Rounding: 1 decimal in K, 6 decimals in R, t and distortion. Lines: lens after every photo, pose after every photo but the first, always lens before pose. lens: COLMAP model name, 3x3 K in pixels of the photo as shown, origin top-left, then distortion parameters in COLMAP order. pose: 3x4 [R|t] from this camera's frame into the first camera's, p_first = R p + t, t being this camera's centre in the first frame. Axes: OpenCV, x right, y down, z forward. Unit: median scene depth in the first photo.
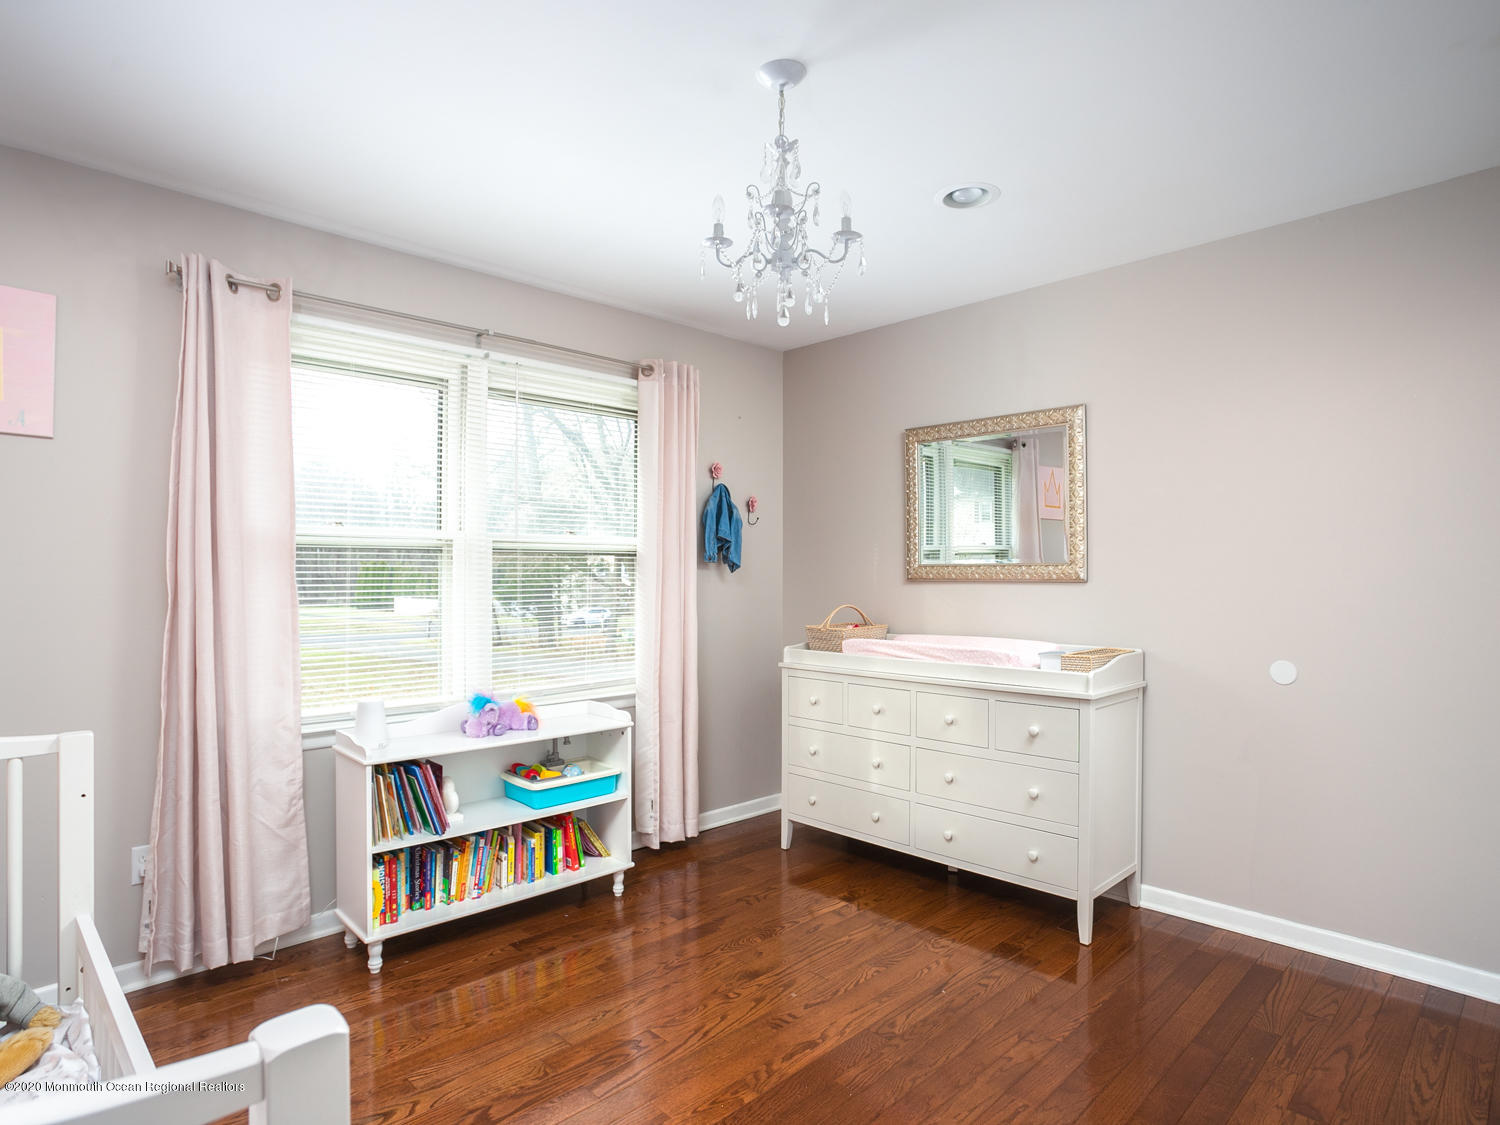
lens RADIAL K [[839.8, 0, 749.4], [0, 839.8, 576.1], [0, 0, 1]] dist [-0.001641, 0.000586]
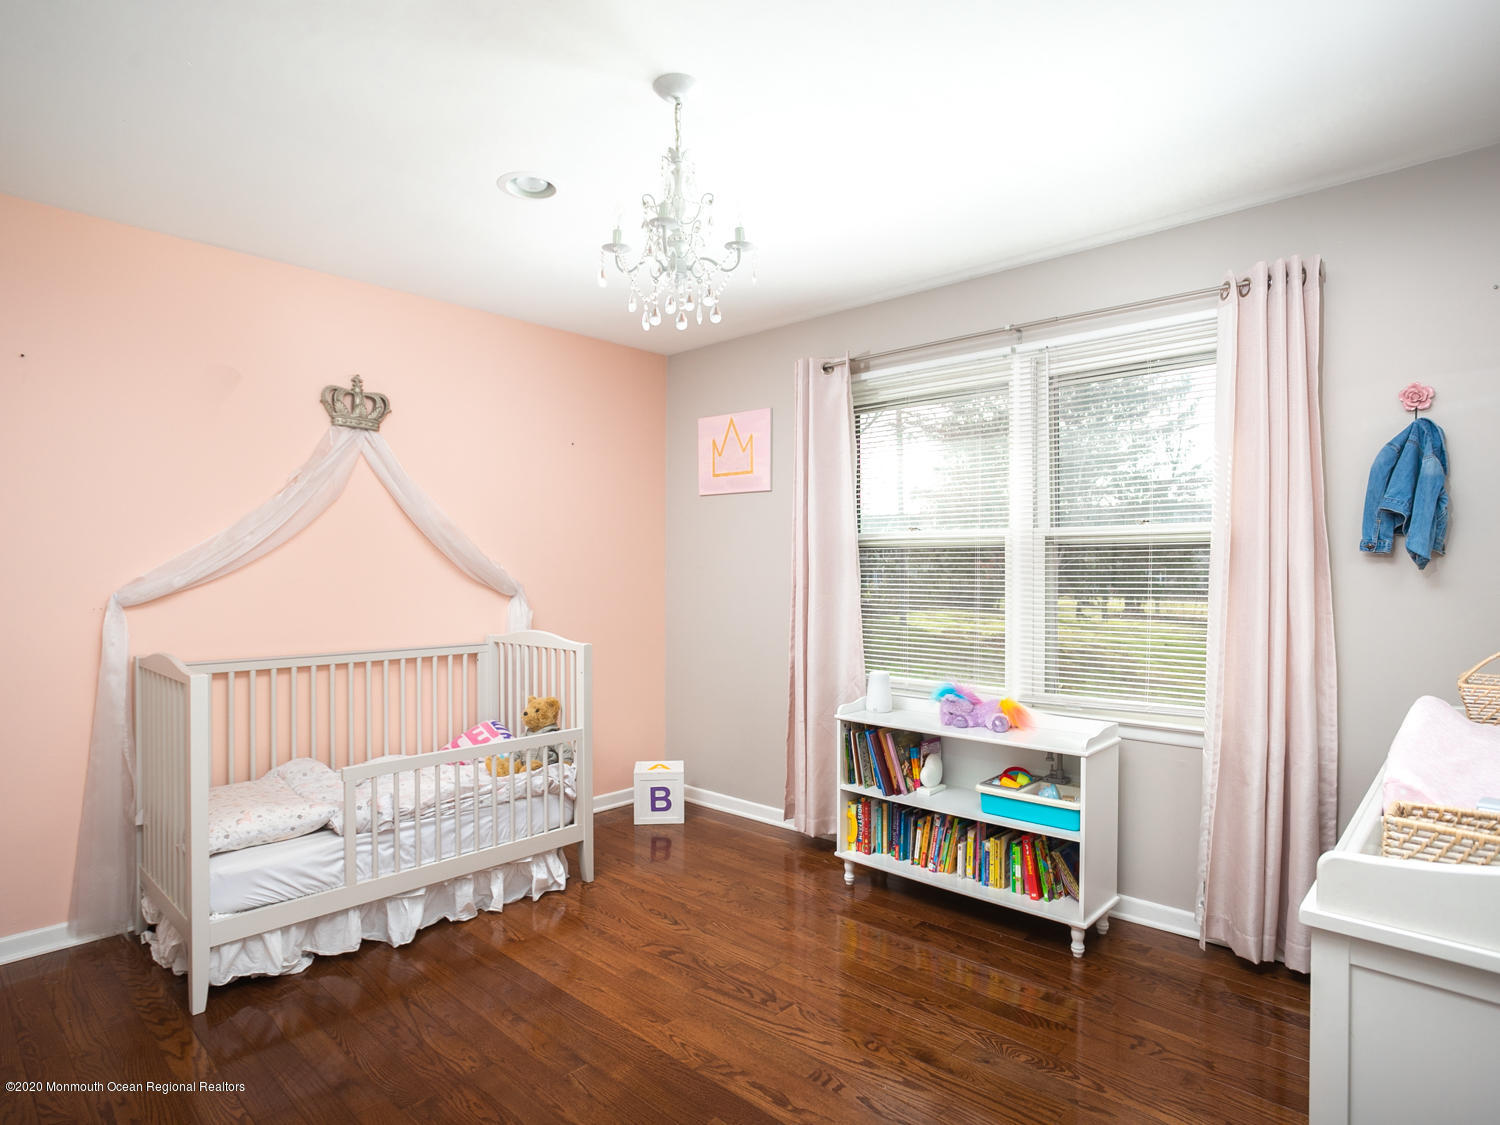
lens RADIAL K [[839.8, 0, 749.4], [0, 839.8, 576.1], [0, 0, 1]] dist [-0.001641, 0.000586]
pose [[0.067665, 0.010126, -0.997657, 0.730857], [-0.002424, 0.999947, 0.009985, -0.005671], [0.997705, 0.001743, 0.067686, 0.692981]]
